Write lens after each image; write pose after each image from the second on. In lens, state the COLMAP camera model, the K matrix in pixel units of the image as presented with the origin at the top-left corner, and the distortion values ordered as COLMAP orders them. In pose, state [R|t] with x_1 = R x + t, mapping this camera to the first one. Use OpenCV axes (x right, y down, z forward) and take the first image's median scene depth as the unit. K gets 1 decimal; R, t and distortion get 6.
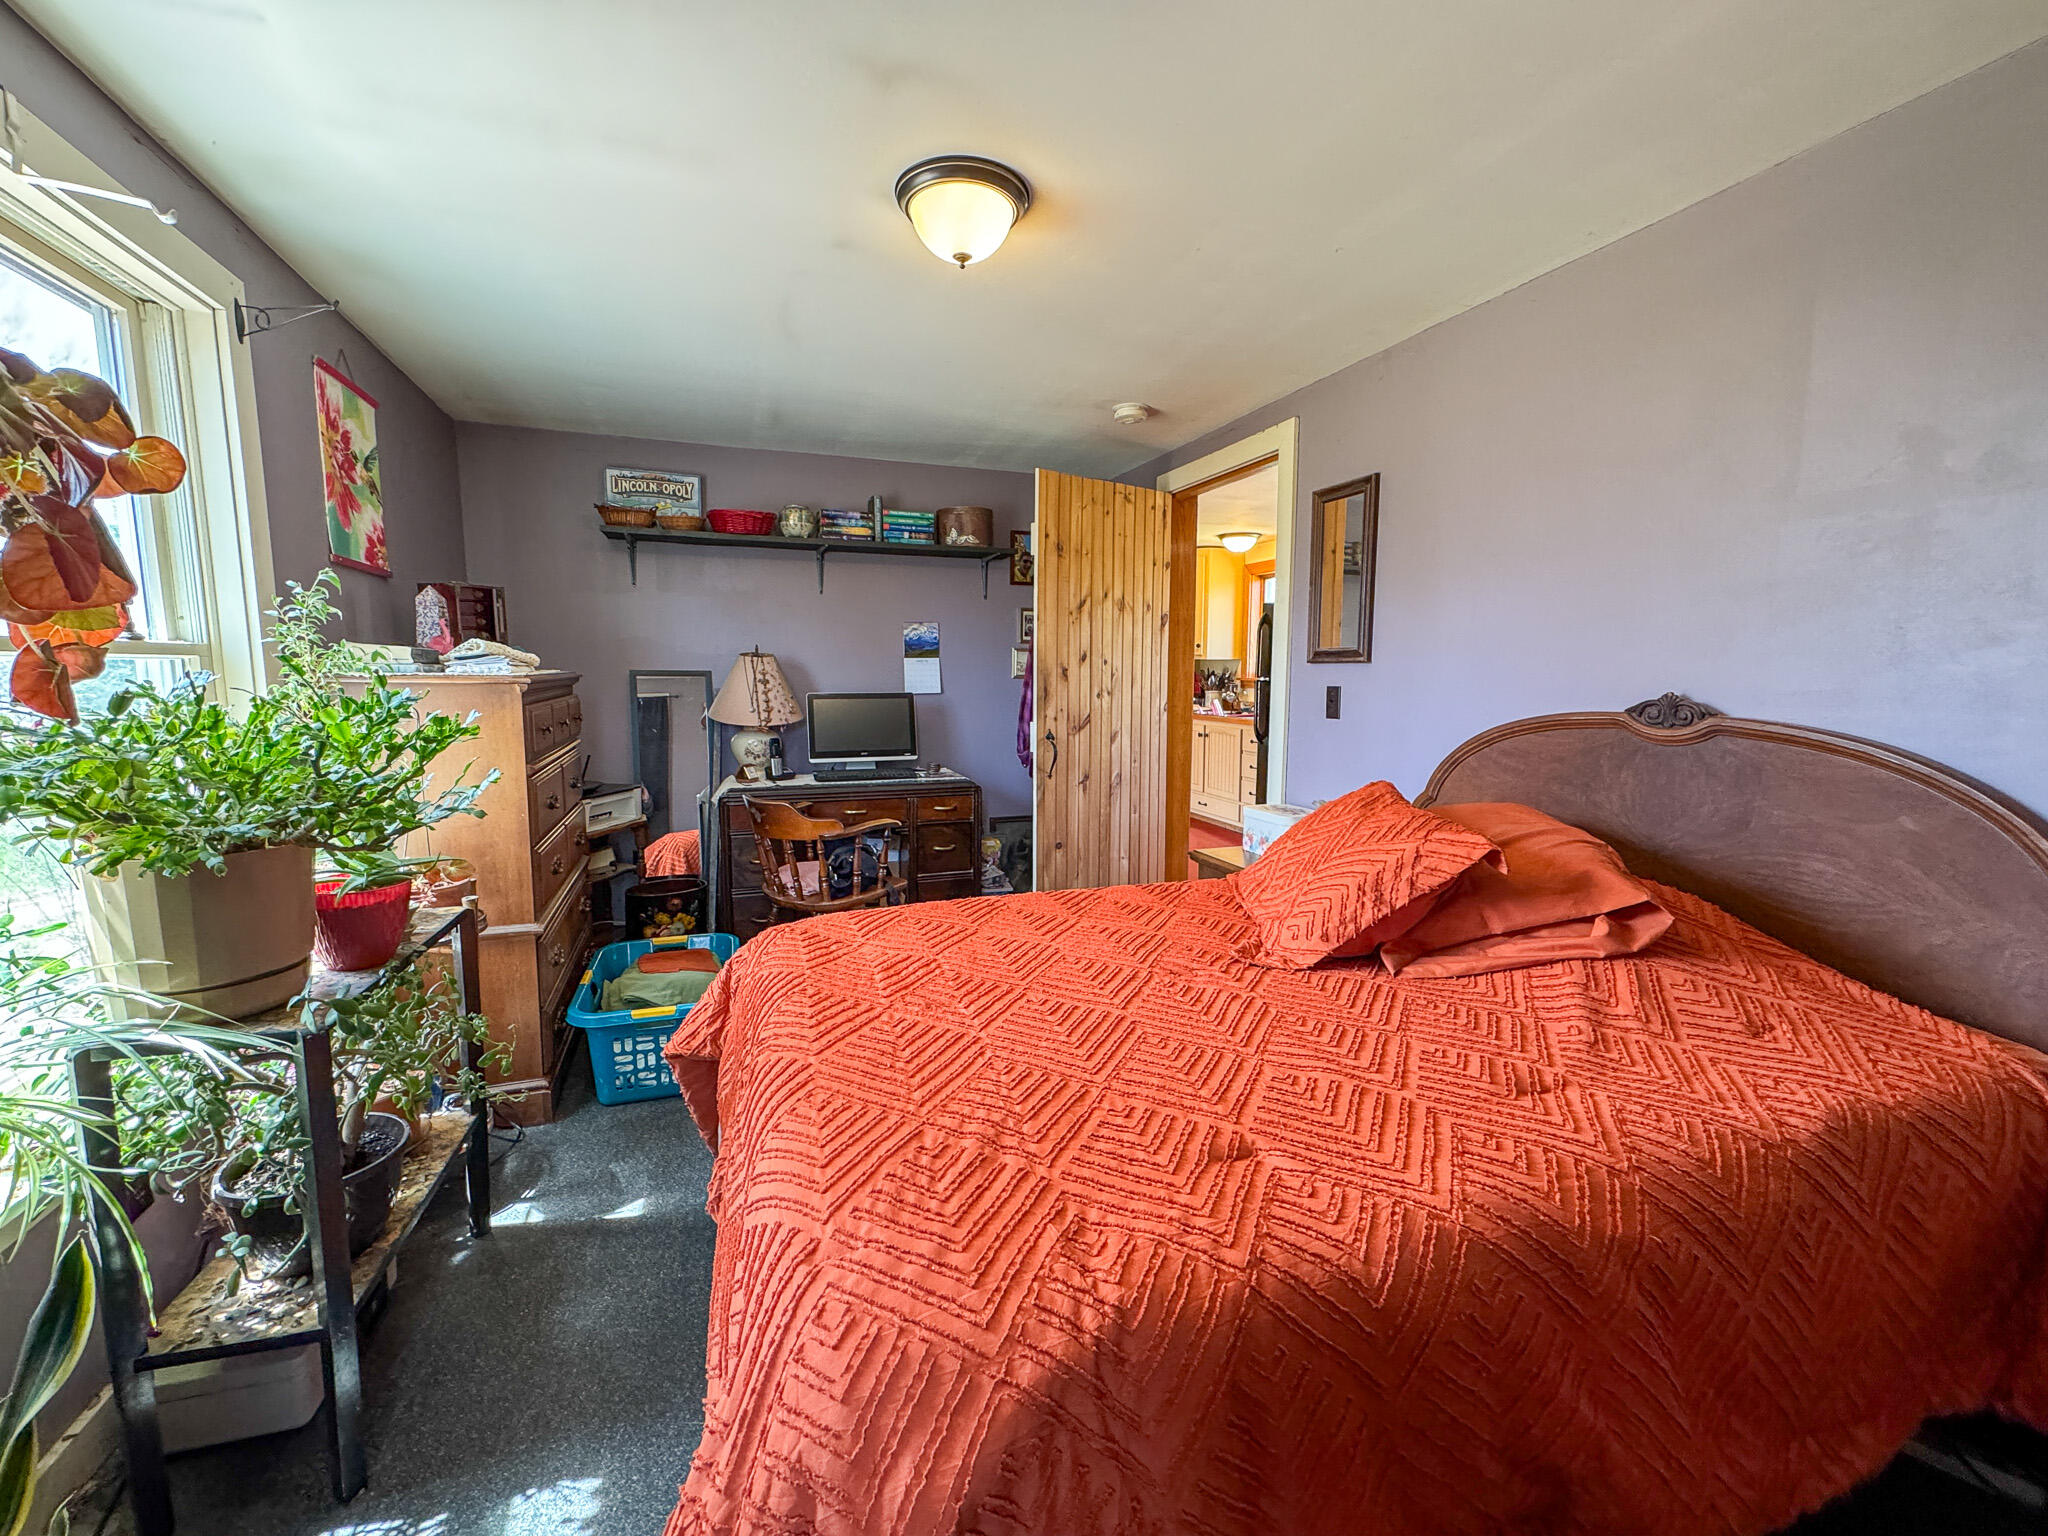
lens RADIAL K [[811.8, 0, 1012.2], [0, 811.8, 763.2], [0, 0, 1]] dist [-0.005439, 0.000246]
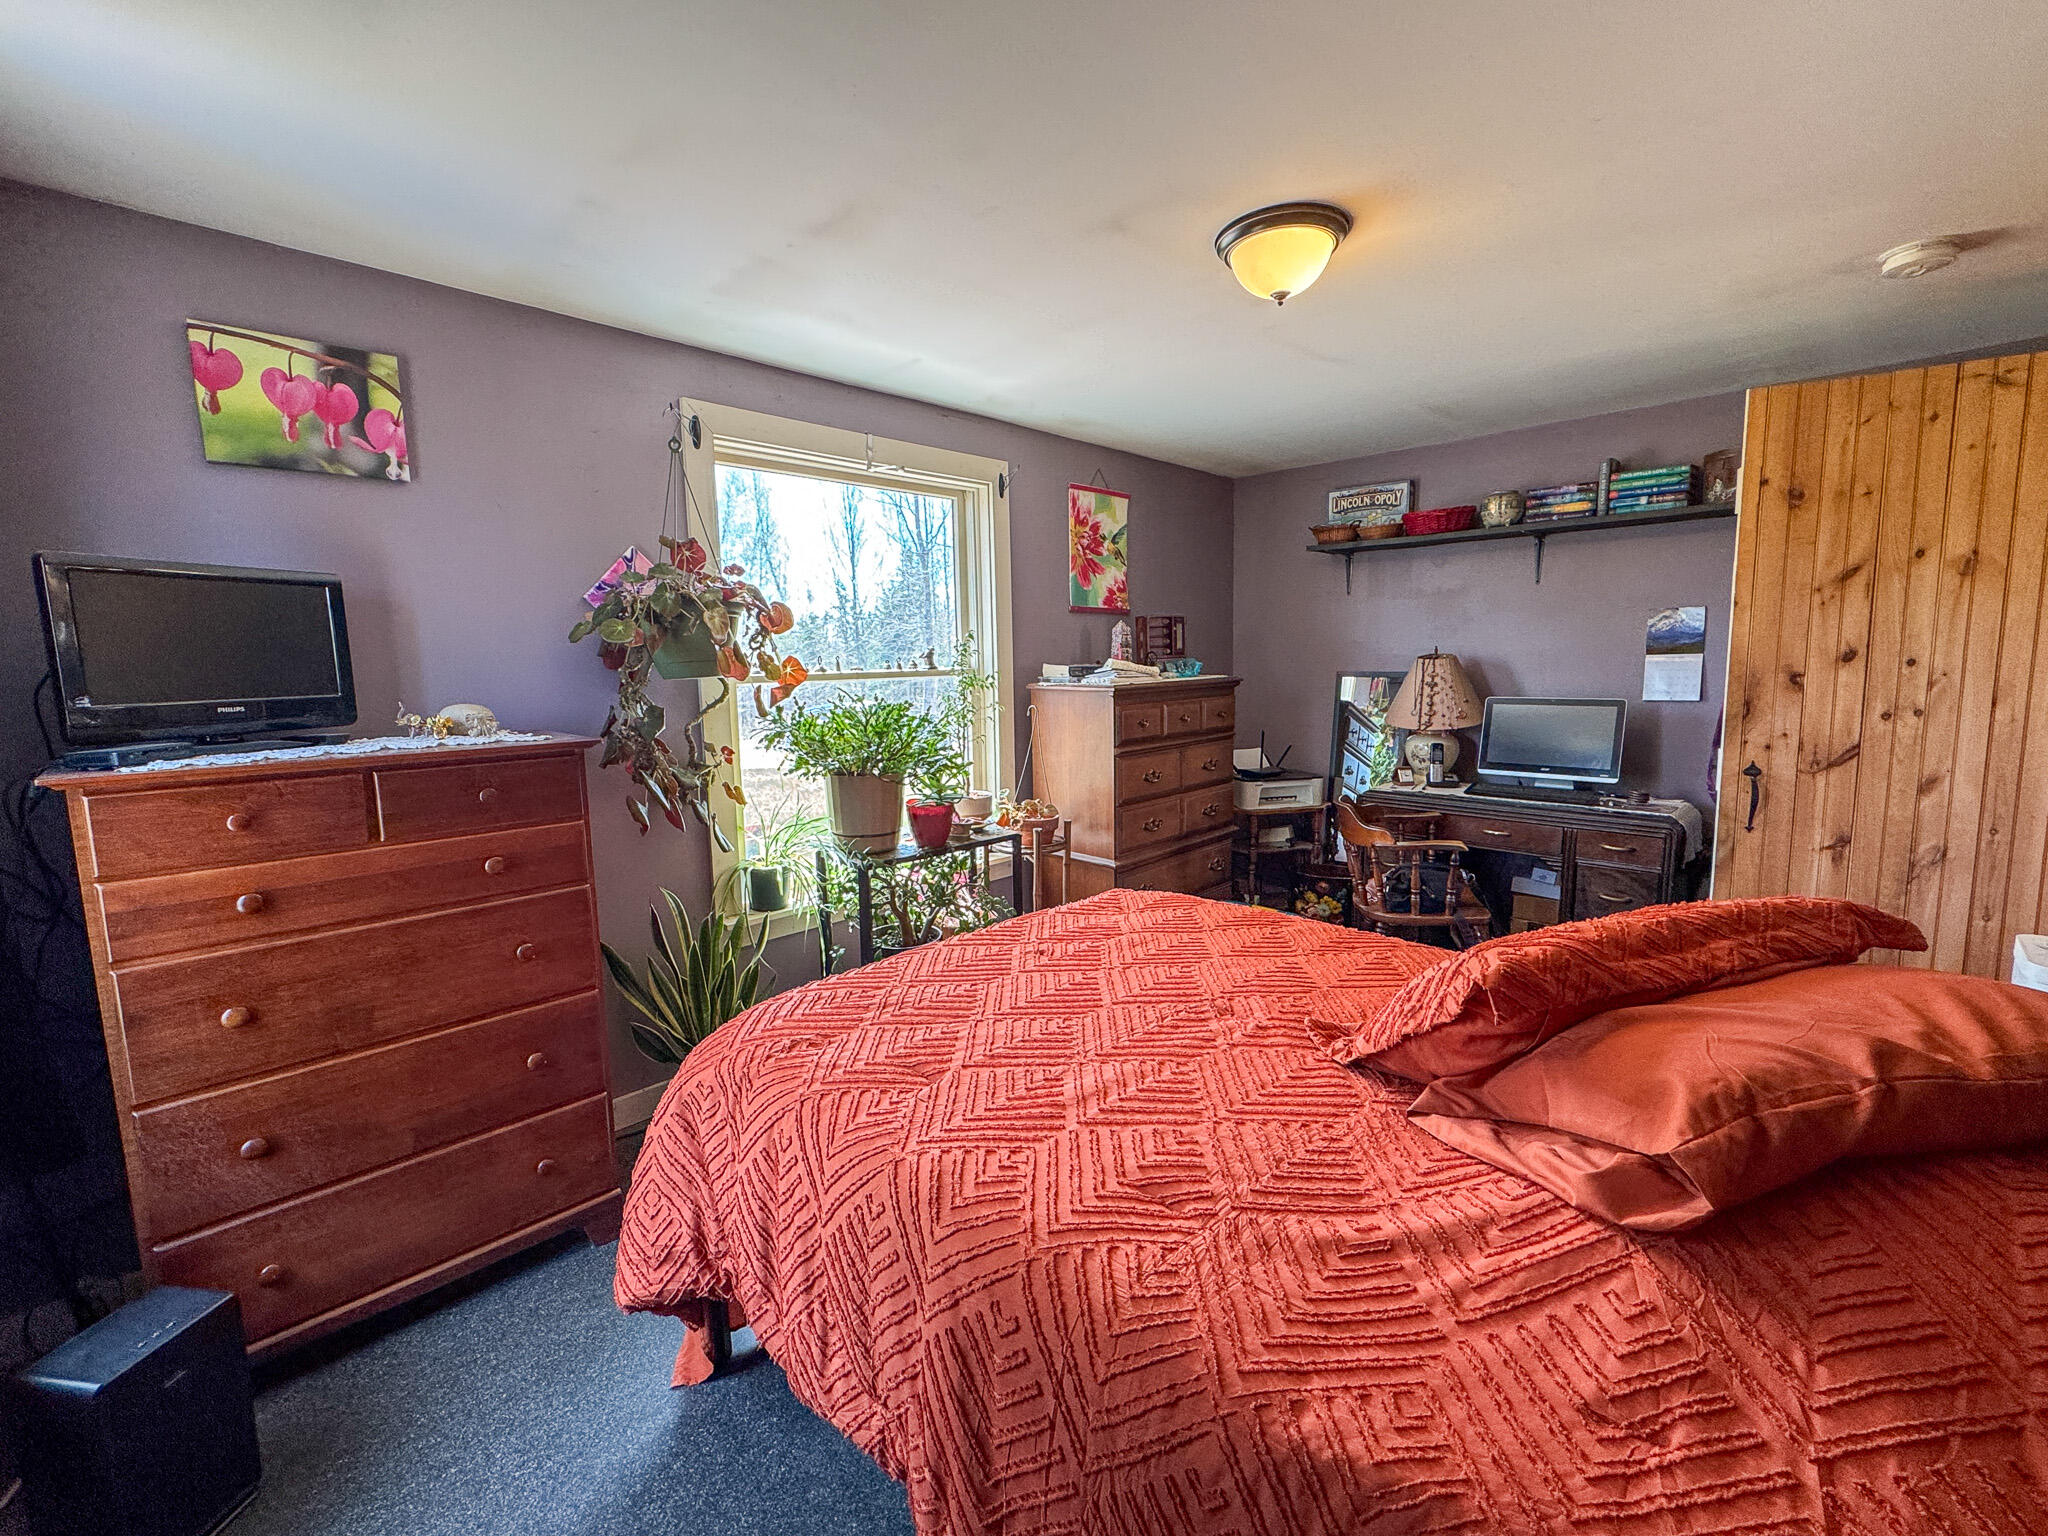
lens RADIAL K [[811.8, 0, 1005.0], [0, 811.8, 759.3], [0, 0, 1]] dist [-0.005439, 0.000246]
pose [[0.456839, 0.094271, -0.884540, 0.341525], [-0.082313, 0.994582, 0.063487, -0.032107], [0.885733, 0.043806, 0.462124, 0.105511]]
